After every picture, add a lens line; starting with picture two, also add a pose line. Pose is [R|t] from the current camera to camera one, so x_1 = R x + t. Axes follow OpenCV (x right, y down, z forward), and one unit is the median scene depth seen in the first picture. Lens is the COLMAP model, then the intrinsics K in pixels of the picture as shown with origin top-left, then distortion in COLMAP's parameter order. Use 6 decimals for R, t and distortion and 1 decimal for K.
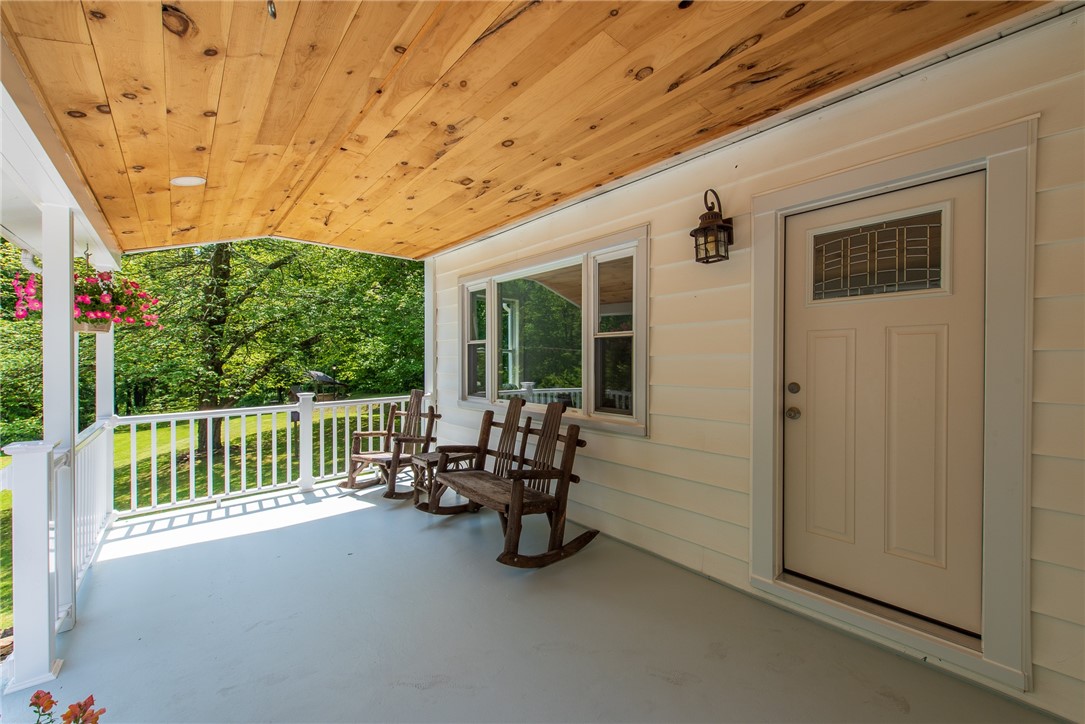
lens RADIAL K [[421.5, 0, 544.0], [0, 421.5, 366.0], [0, 0, 1]] dist [0.019911, -0.005262]
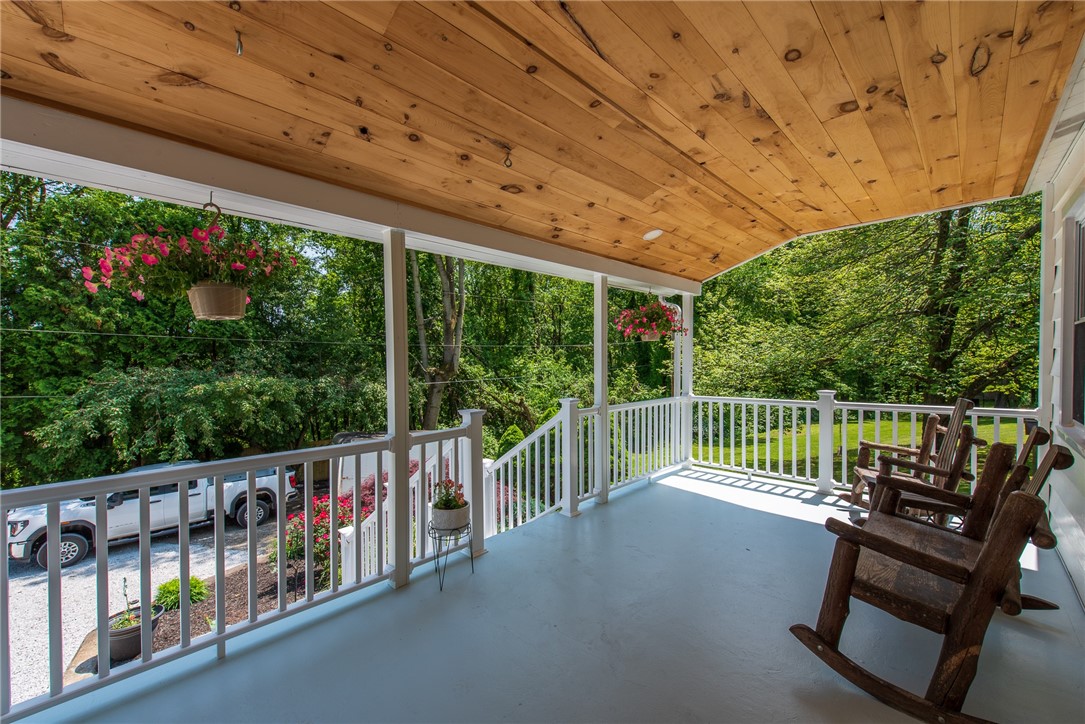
lens RADIAL K [[431.9, 0, 549.7], [0, 431.9, 364.3], [0, 0, 1]] dist [0.000447, 0.000029]
pose [[0.086568, 0.015308, -0.996128, 0.419243], [-0.003706, 0.999880, 0.015043, -0.008140], [0.996239, 0.002390, 0.086614, 0.360114]]
